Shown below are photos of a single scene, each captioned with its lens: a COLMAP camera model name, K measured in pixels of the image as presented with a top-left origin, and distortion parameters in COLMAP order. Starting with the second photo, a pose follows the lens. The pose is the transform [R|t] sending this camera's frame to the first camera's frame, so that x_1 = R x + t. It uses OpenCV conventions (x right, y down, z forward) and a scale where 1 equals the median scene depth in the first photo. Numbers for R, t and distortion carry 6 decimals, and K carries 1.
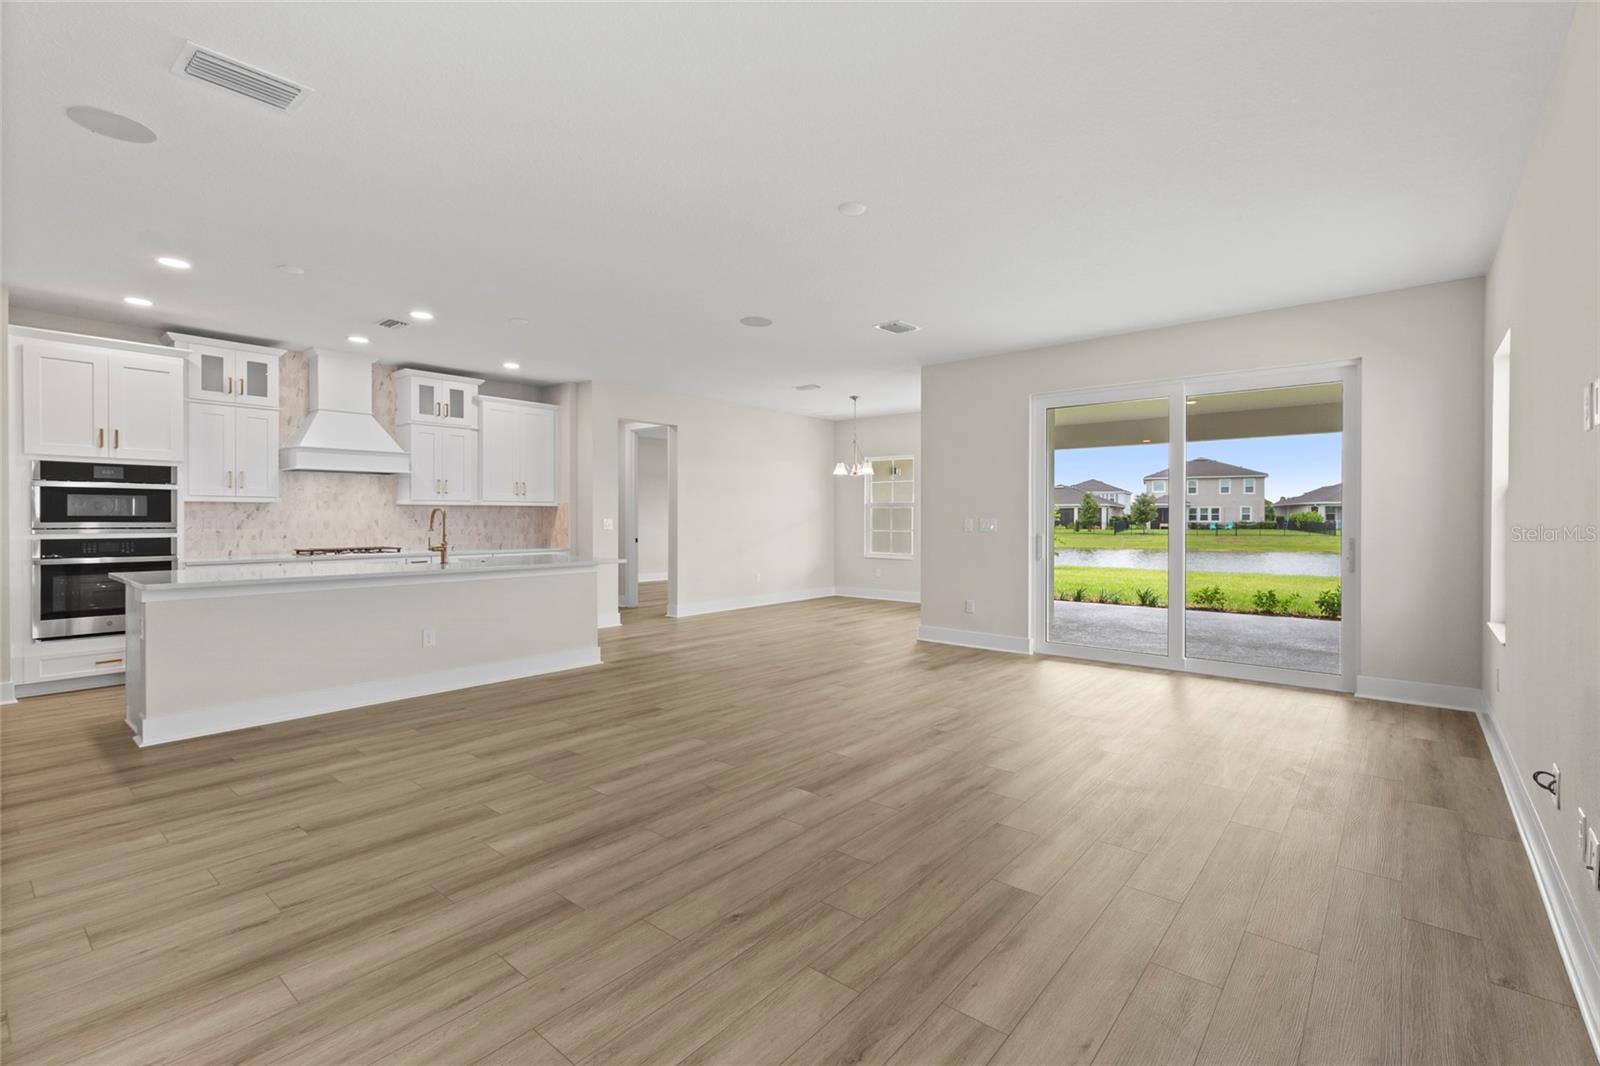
lens RADIAL K [[719.7, 0, 814.4], [0, 719.7, 527.3], [0, 0, 1]] dist [-0.001582, 0.001981]
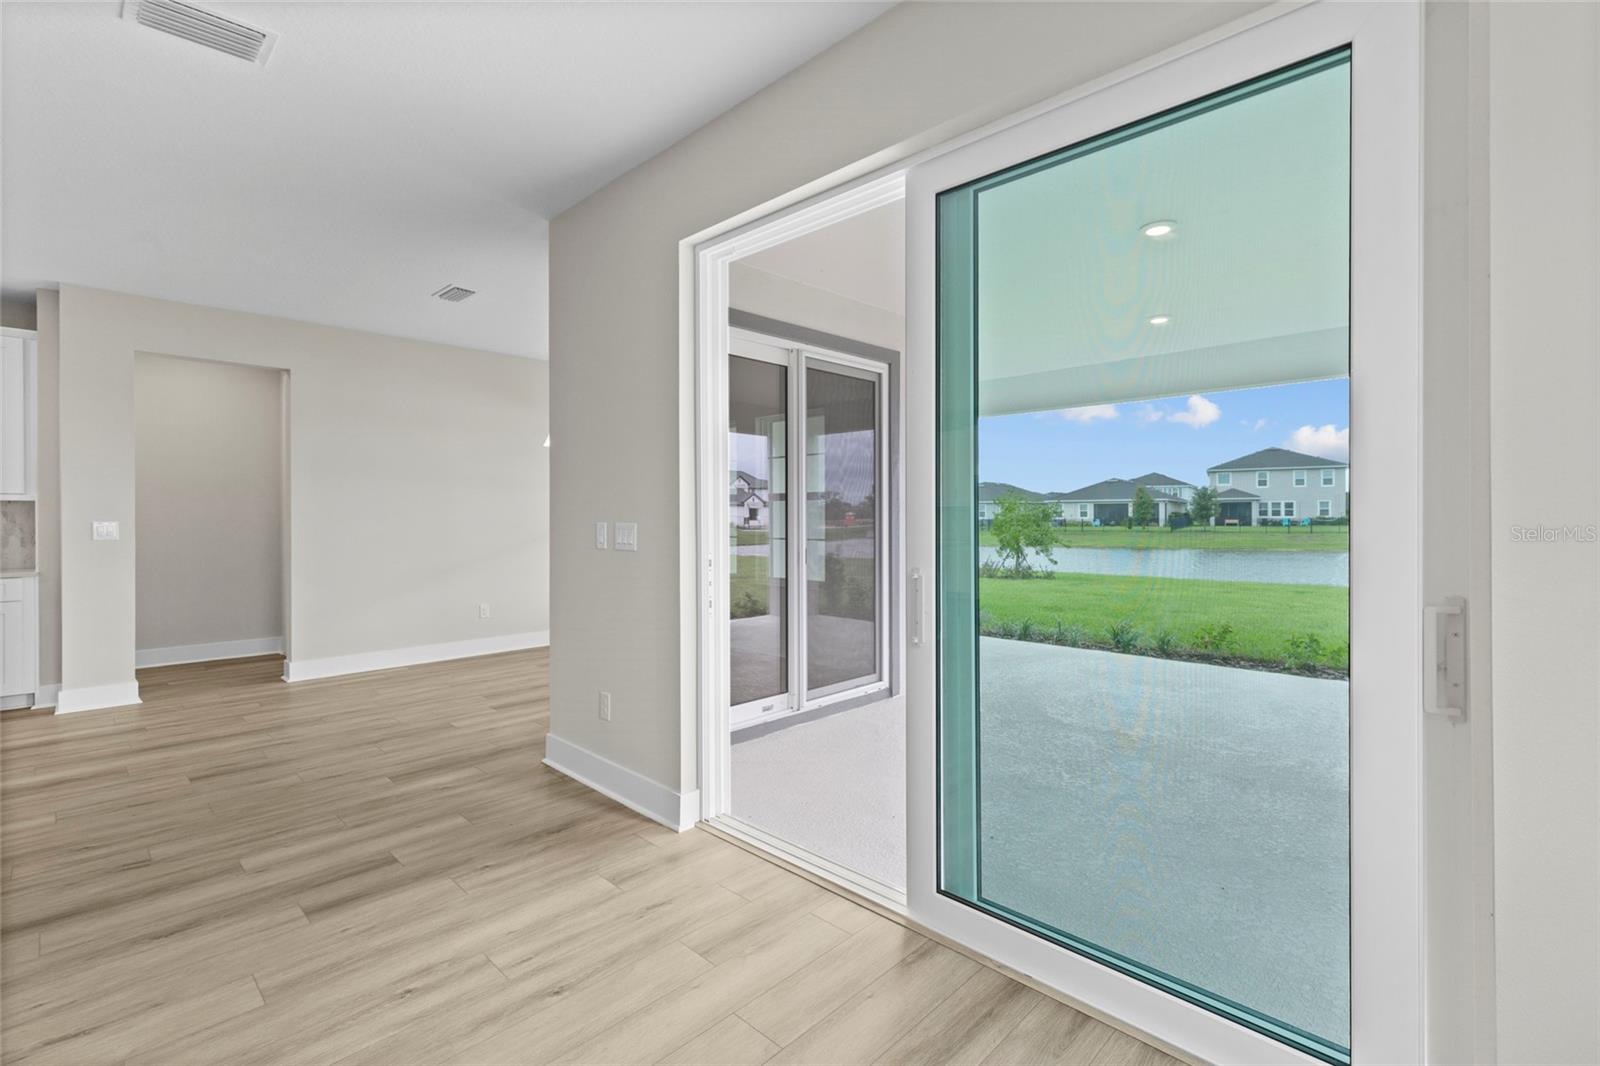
lens RADIAL K [[719.7, 0, 819.7], [0, 719.7, 524.0], [0, 0, 1]] dist [-0.001582, 0.001981]
pose [[0.997023, -0.005211, -0.076927, 0.433337], [0.005086, 0.999985, -0.001820, -0.008772], [0.076935, 0.001424, 0.997035, 0.588791]]
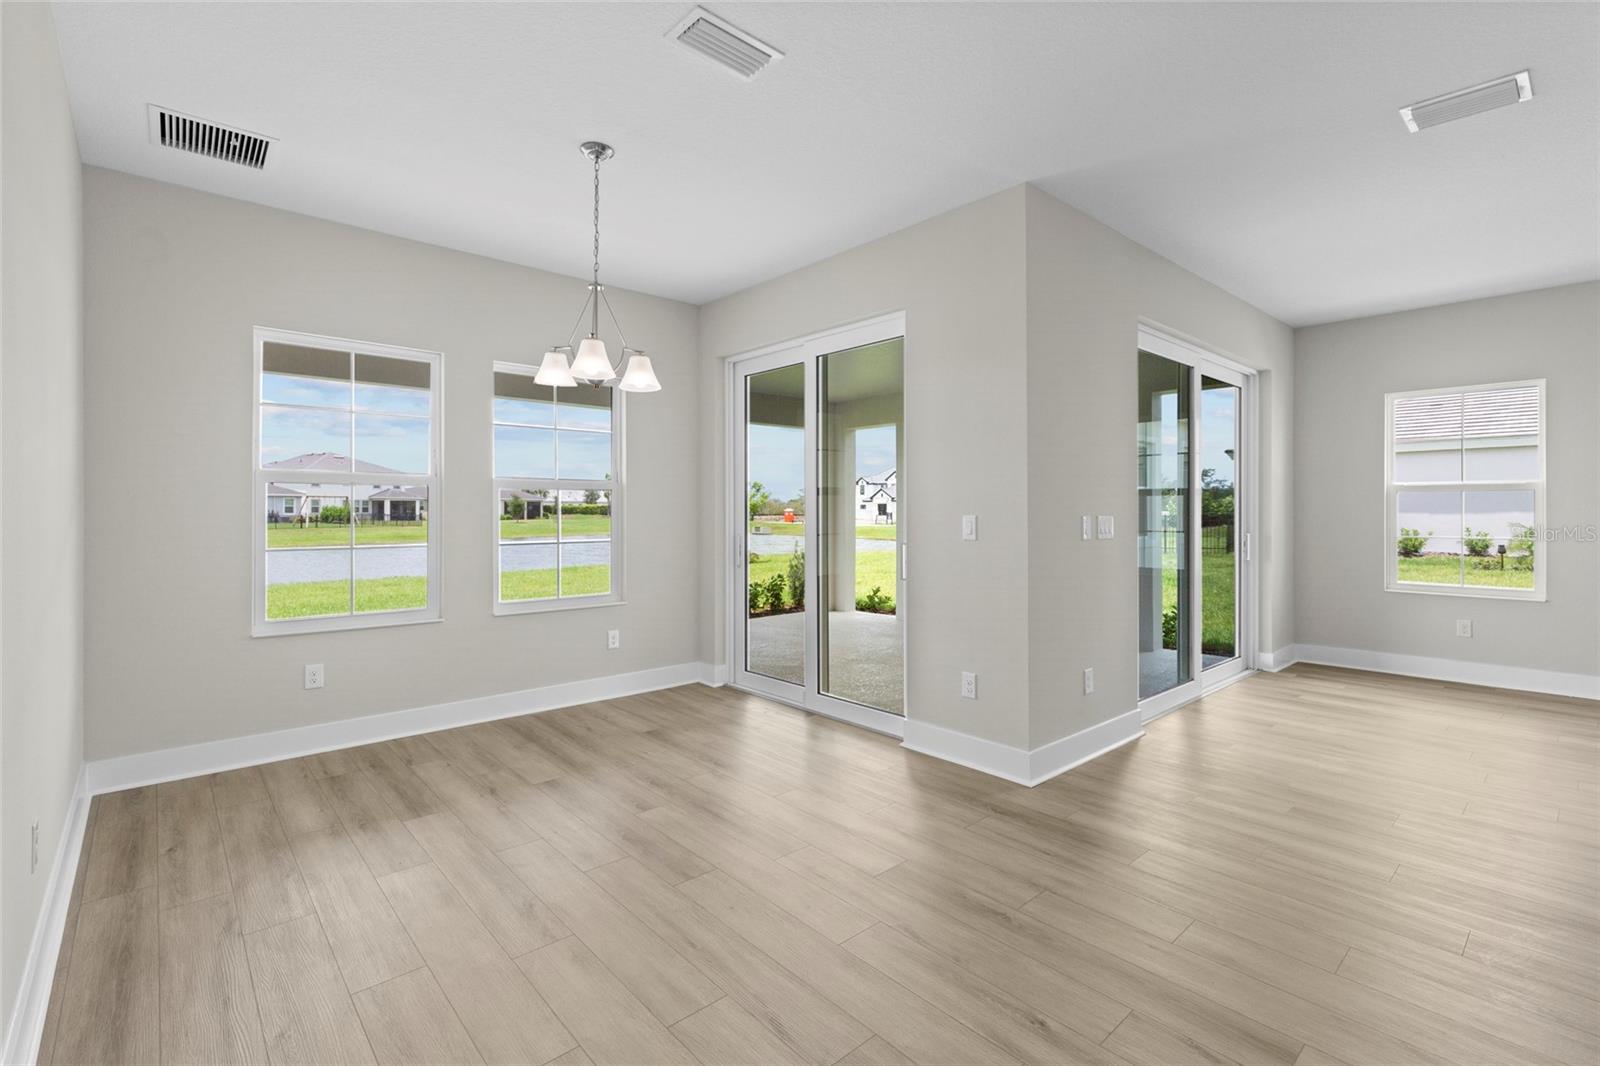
lens RADIAL K [[719.7, 0, 793.9], [0, 719.7, 510.7], [0, 0, 1]] dist [-0.001582, 0.001981]
pose [[0.169961, -0.004158, 0.985442, -0.384666], [0.015803, 0.999874, 0.001493, -0.020723], [-0.985324, 0.015319, 0.170006, 1.238785]]
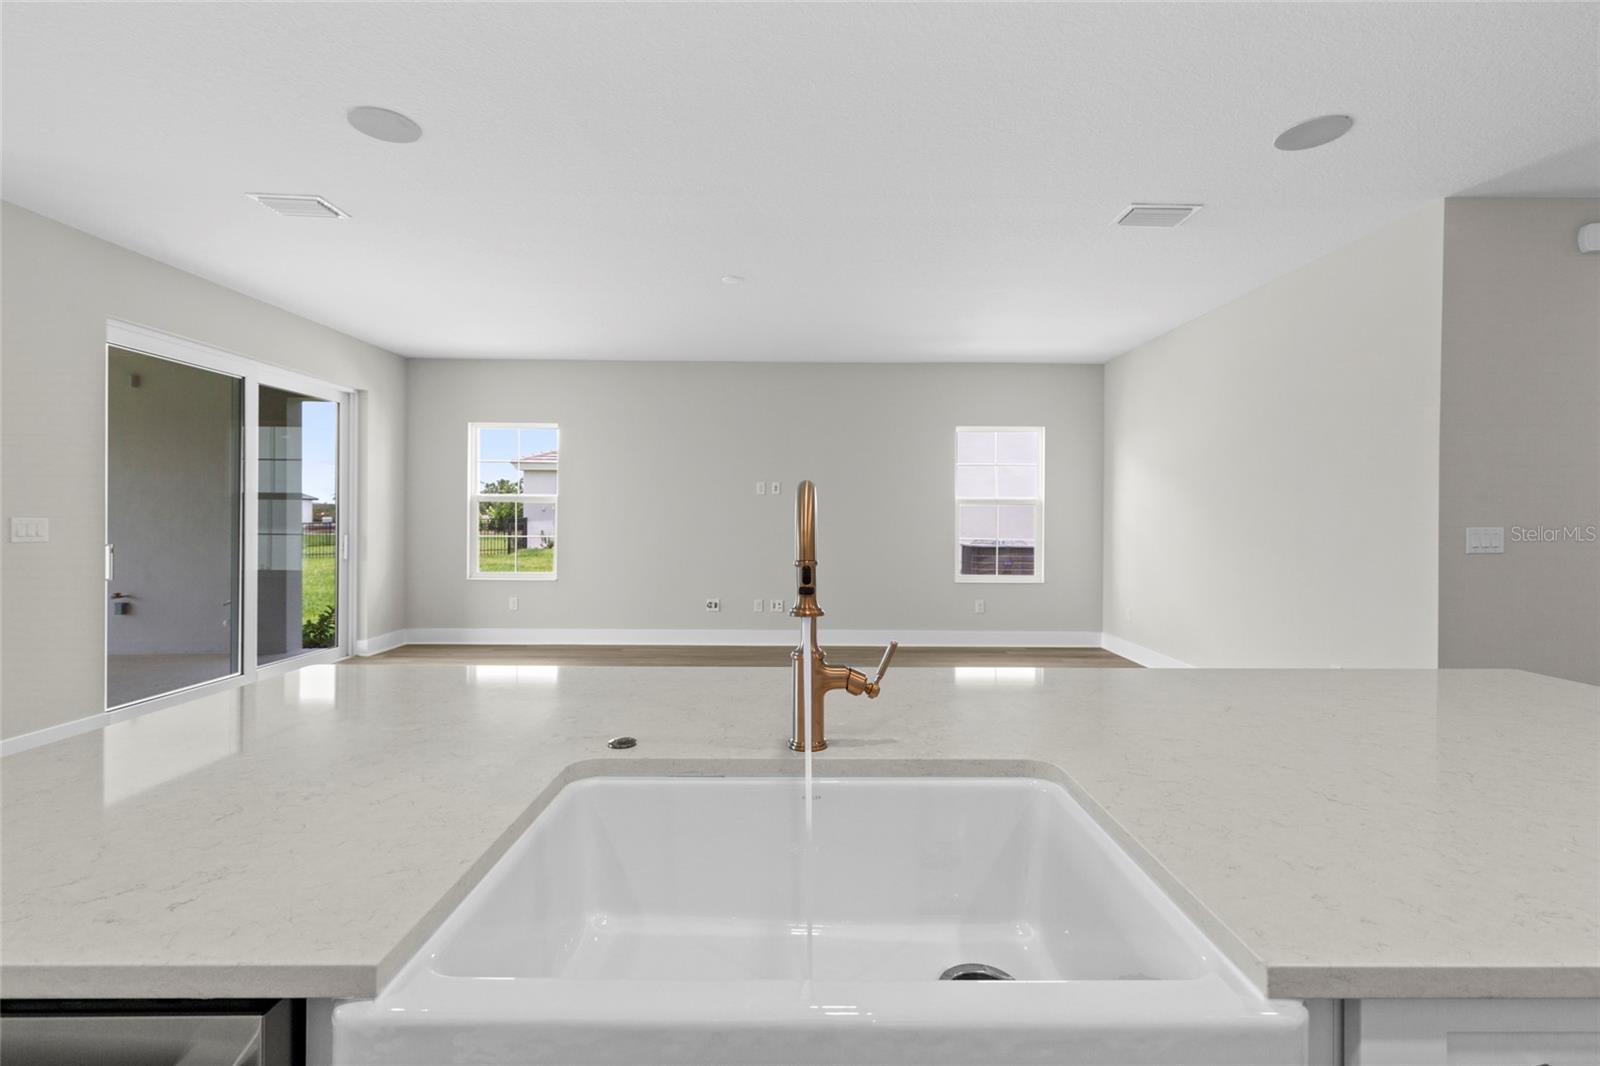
lens RADIAL K [[719.7, 0, 814.2], [0, 719.7, 516.9], [0, 0, 1]] dist [-0.001582, 0.001981]
pose [[-0.633527, -0.009037, 0.773668, -0.592968], [0.002416, 0.999904, 0.013659, -0.019462], [-0.773717, 0.010522, -0.633444, 0.959348]]
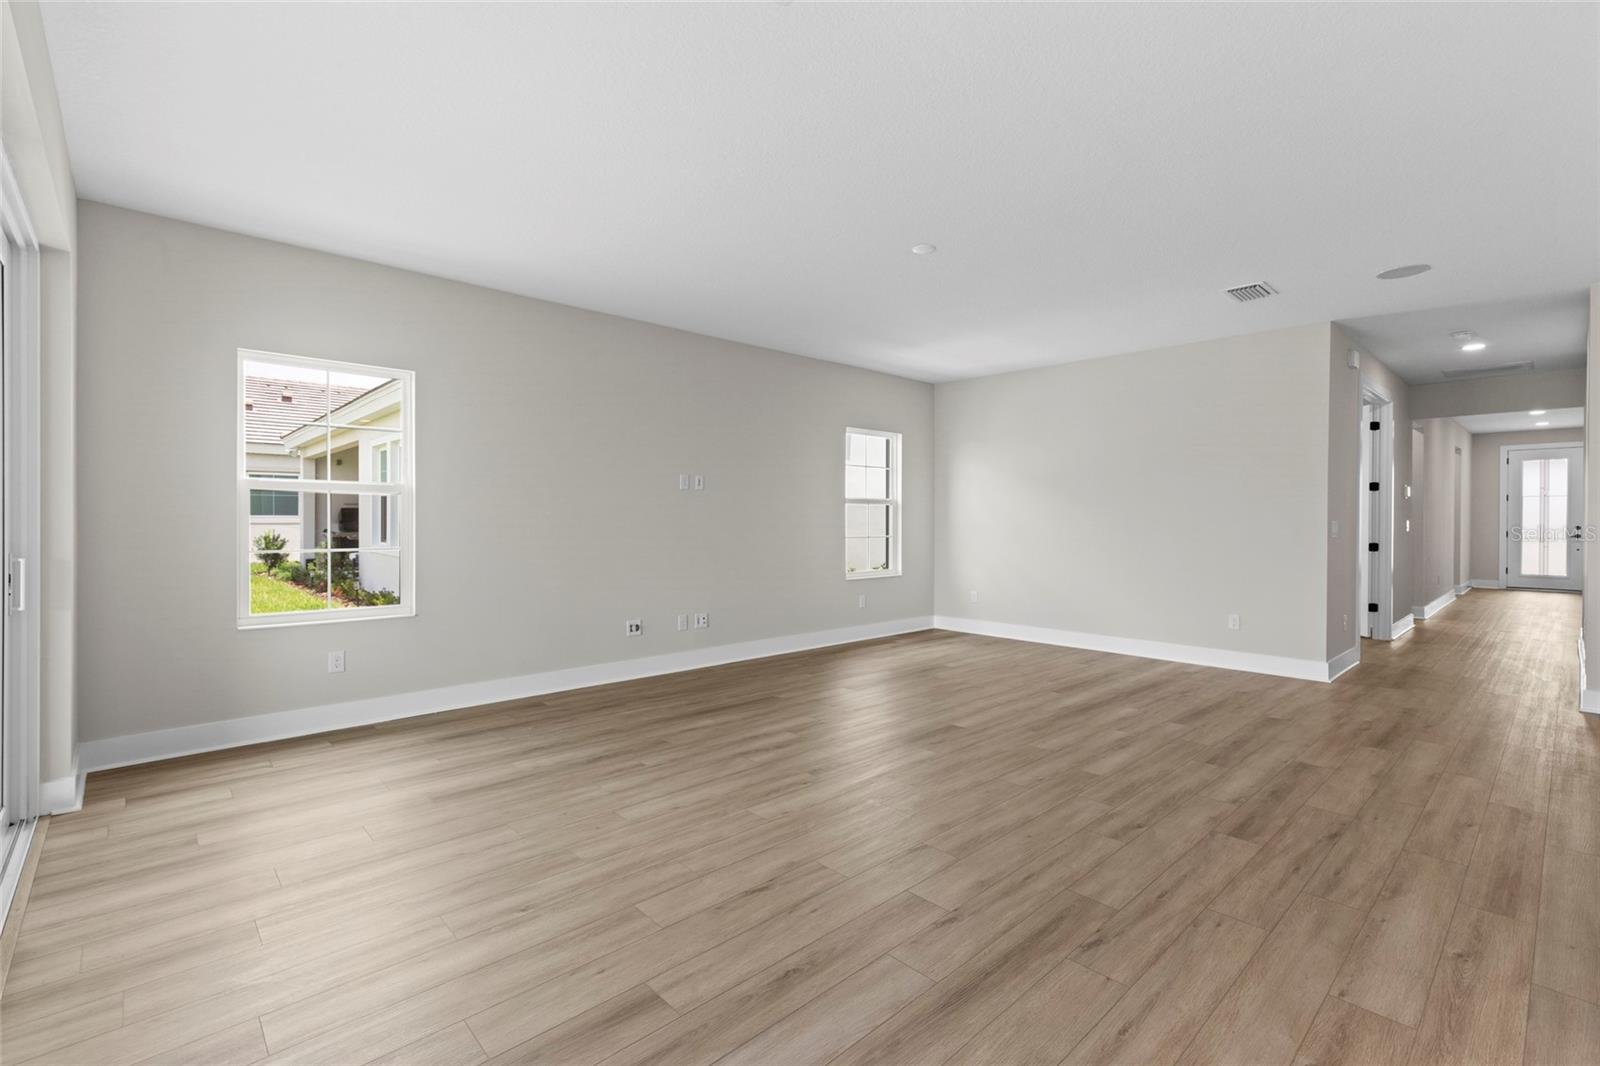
lens RADIAL K [[719.7, 0, 807.1], [0, 719.7, 510.2], [0, 0, 1]] dist [-0.001582, 0.001981]
pose [[-0.990479, -0.004861, 0.137576, 0.043139], [-0.004257, 0.999980, 0.004688, -0.017112], [-0.137596, 0.004058, -0.990480, 1.220179]]
